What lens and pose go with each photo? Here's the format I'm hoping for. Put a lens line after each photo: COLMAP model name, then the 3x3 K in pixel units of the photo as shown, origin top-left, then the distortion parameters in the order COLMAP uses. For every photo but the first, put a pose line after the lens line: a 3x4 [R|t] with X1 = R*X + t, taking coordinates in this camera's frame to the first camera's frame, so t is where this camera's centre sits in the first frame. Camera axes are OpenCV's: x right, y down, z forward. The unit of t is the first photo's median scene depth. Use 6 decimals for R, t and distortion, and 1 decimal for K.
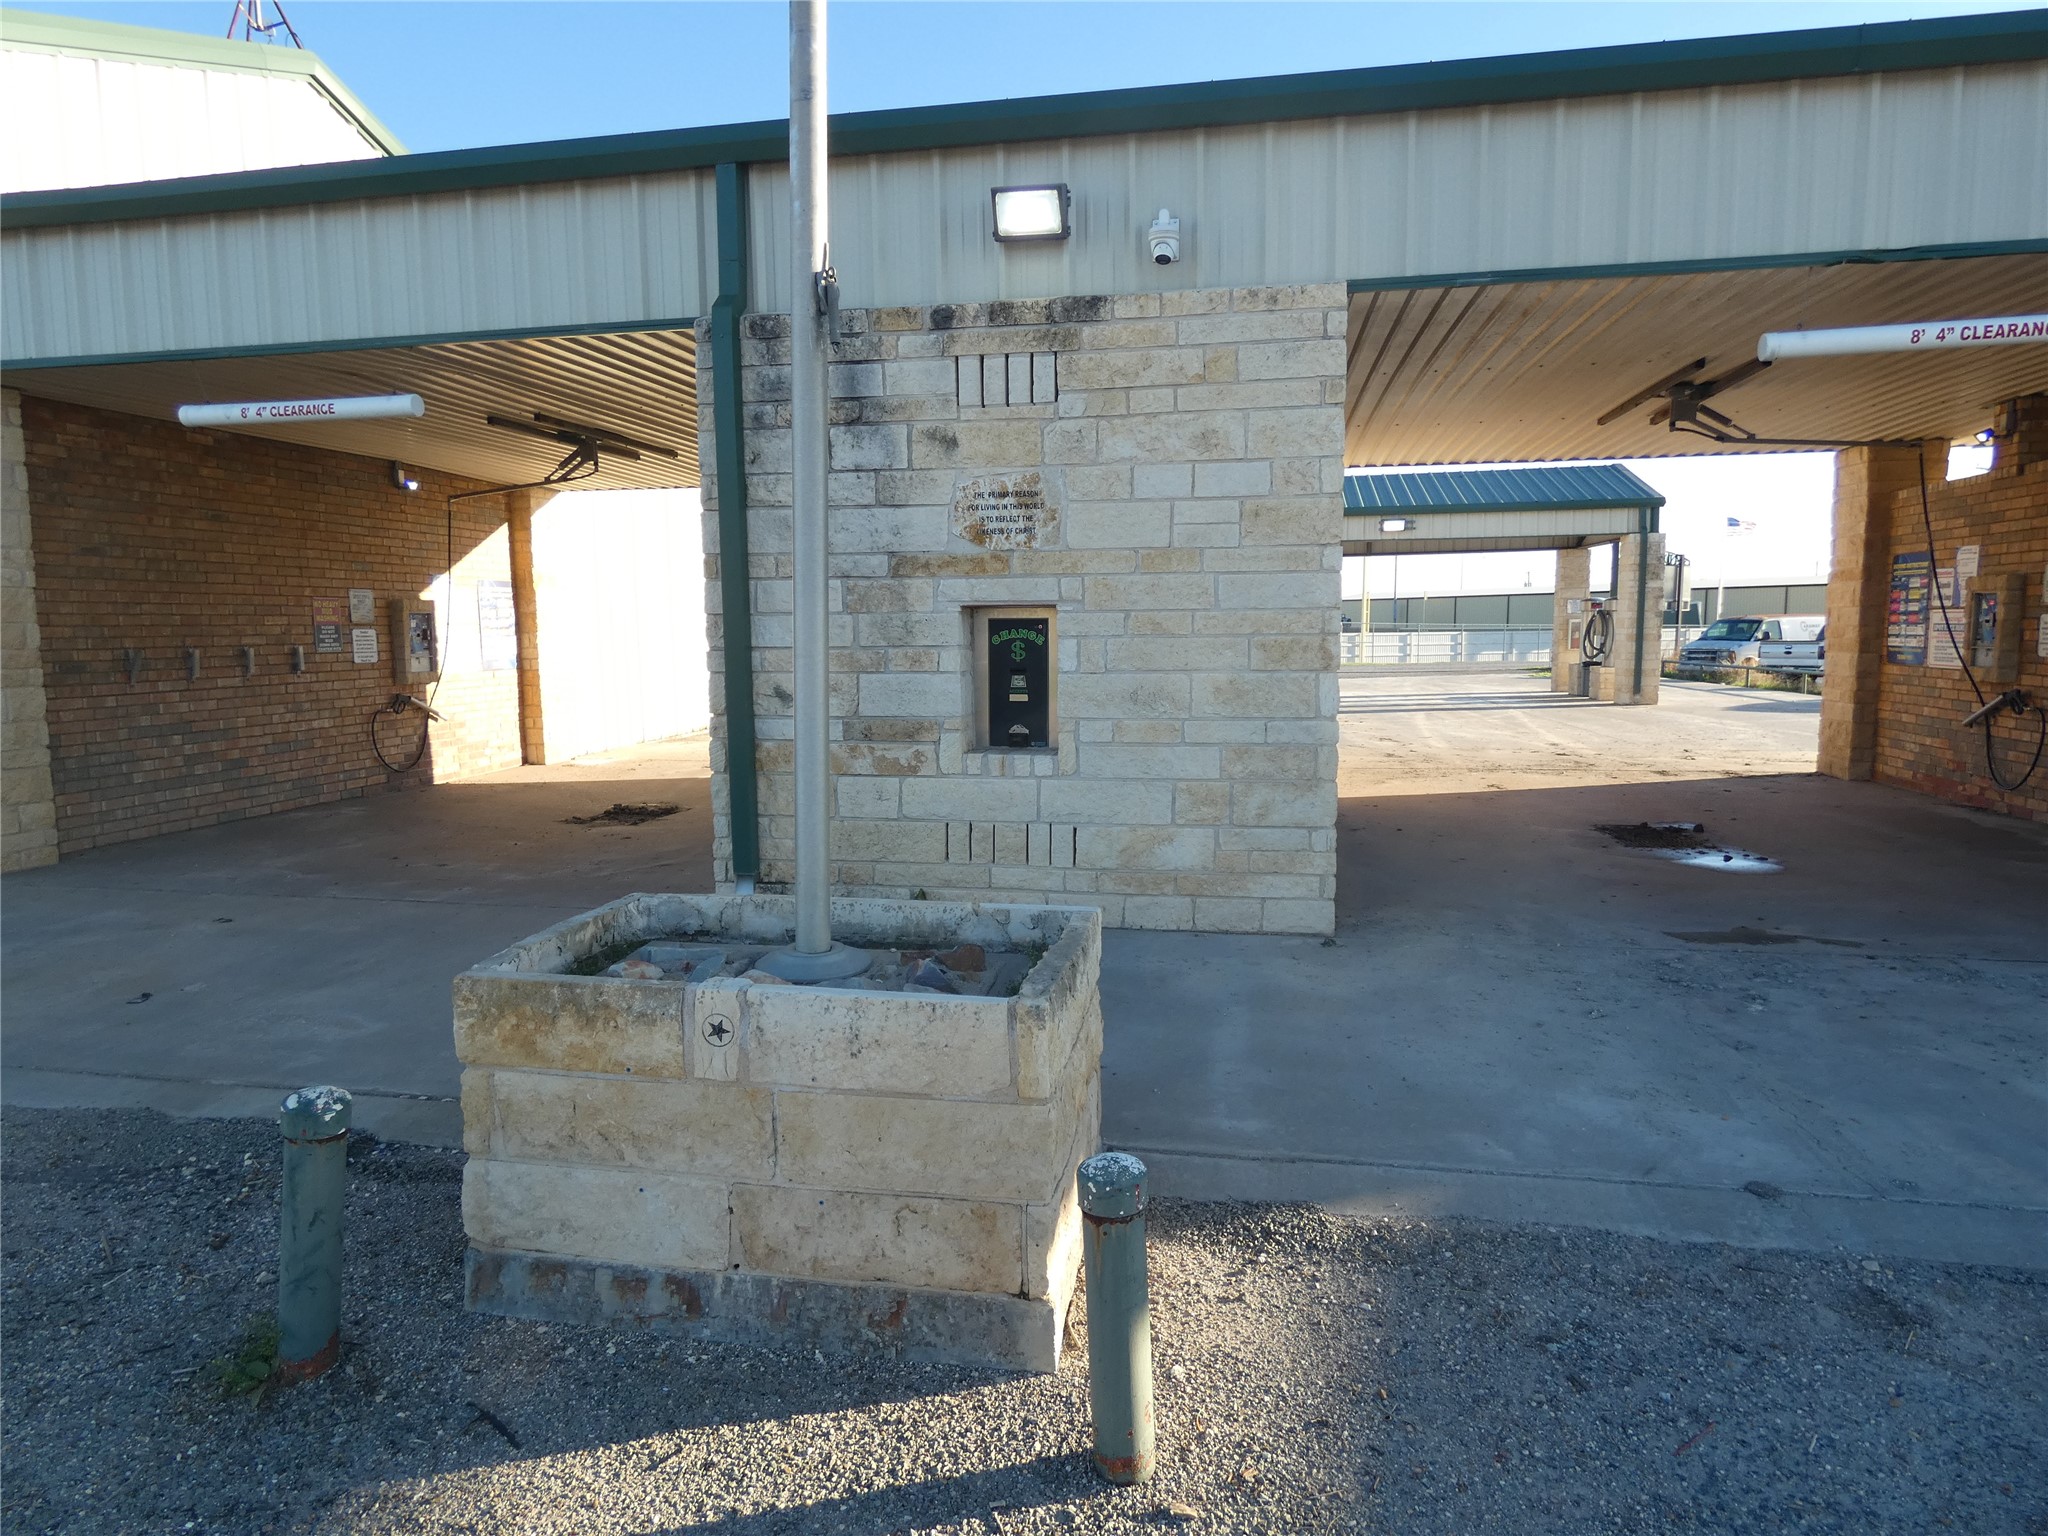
lens RADIAL K [[1241.0, 0, 1025.4], [0, 1241.0, 768.4], [0, 0, 1]] dist [0.018011, -0.001567]
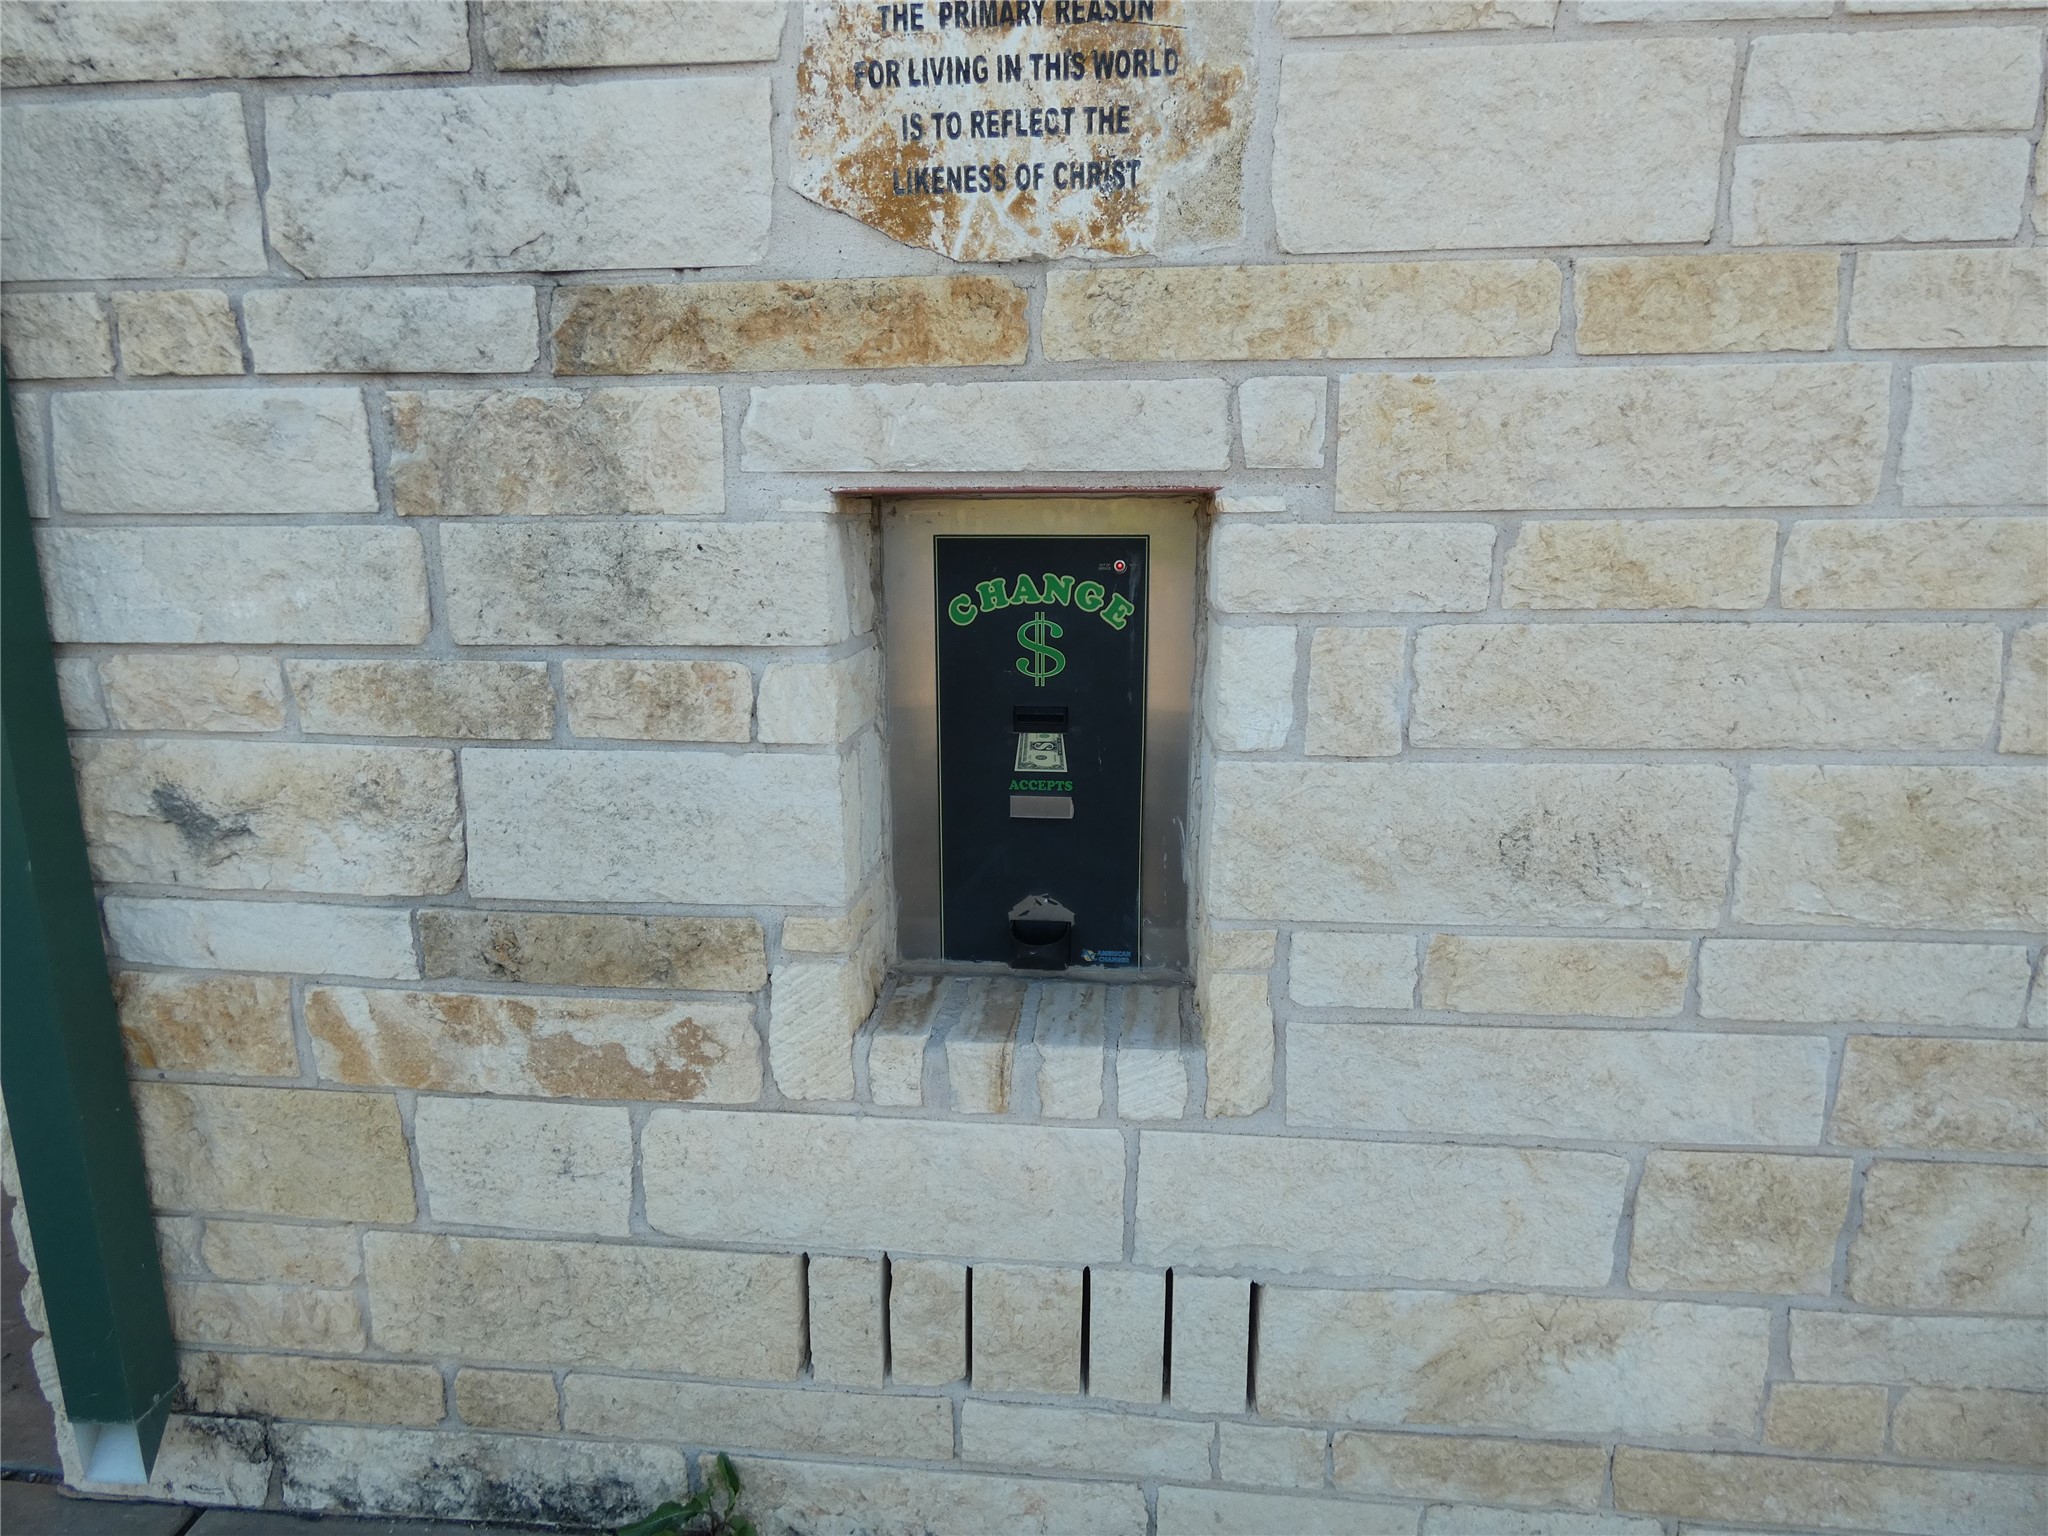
lens RADIAL K [[1241.0, 0, 1021.6], [0, 1241.0, 757.3], [0, 0, 1]] dist [0.018011, -0.001567]
pose [[0.997092, -0.014647, 0.074781, -0.033386], [0.007954, 0.995997, 0.089028, -0.098807], [-0.075786, -0.088174, 0.993218, 0.736357]]
